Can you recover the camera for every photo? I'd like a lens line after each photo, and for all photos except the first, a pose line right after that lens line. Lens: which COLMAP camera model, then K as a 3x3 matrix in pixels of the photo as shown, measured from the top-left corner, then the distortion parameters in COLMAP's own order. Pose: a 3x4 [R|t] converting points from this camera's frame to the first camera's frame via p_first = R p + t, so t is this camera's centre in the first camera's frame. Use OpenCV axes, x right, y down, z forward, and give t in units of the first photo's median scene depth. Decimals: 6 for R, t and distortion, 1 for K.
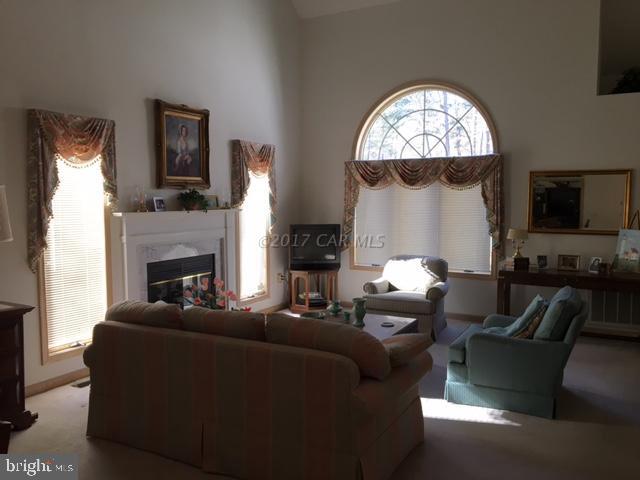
lens RADIAL K [[538.9, 0, 320.0], [0, 538.9, 240.0], [0, 0, 1]] dist [0.128441, -0.211297]
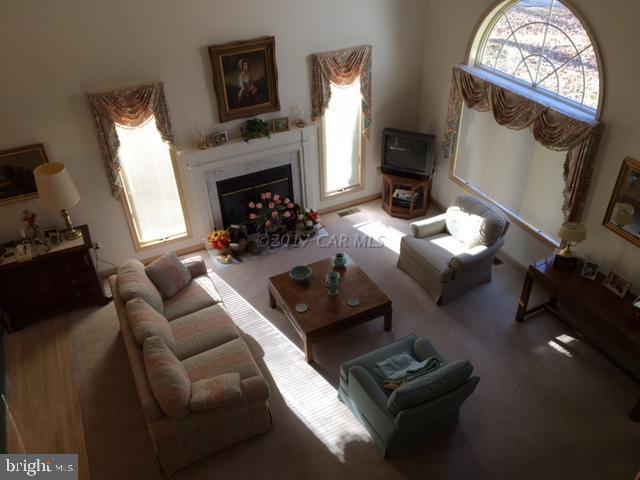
lens RADIAL K [[538.9, 0, 320.0], [0, 538.9, 240.0], [0, 0, 1]] dist [0.128441, -0.211297]
pose [[0.813540, 0.313706, -0.489634, 0.476616], [-0.013523, 0.851984, 0.523393, -0.447766], [0.581352, -0.419180, 0.697366, 0.185798]]
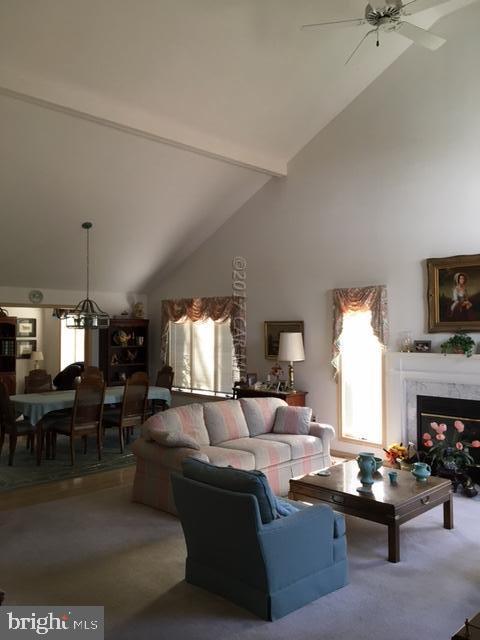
lens RADIAL K [[538.9, 0, 240.0], [0, 538.9, 320.0], [0, 0, 1]] dist [0.128441, -0.211297]
pose [[-0.285316, -0.013496, -0.958339, 0.852838], [-0.072853, 0.997313, 0.007645, -0.092802], [0.955661, 0.071999, -0.285532, 0.854647]]
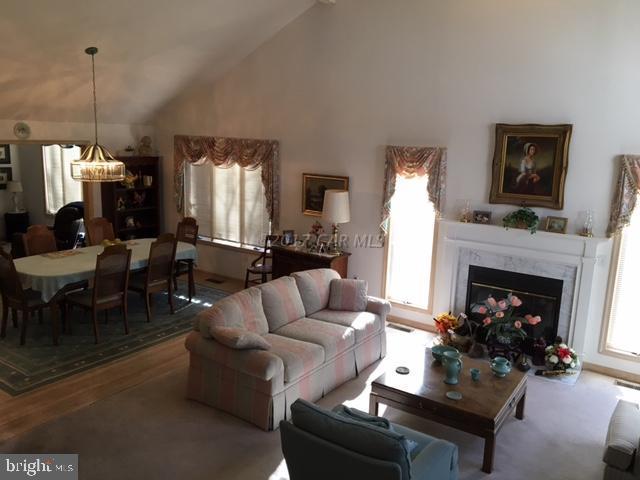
lens RADIAL K [[538.9, 0, 320.0], [0, 538.9, 240.0], [0, 0, 1]] dist [0.128441, -0.211297]
pose [[-0.097421, 0.193828, -0.976186, 0.764551], [-0.113207, 0.972328, 0.204360, -0.191189], [0.988784, 0.130420, -0.072783, 0.675450]]
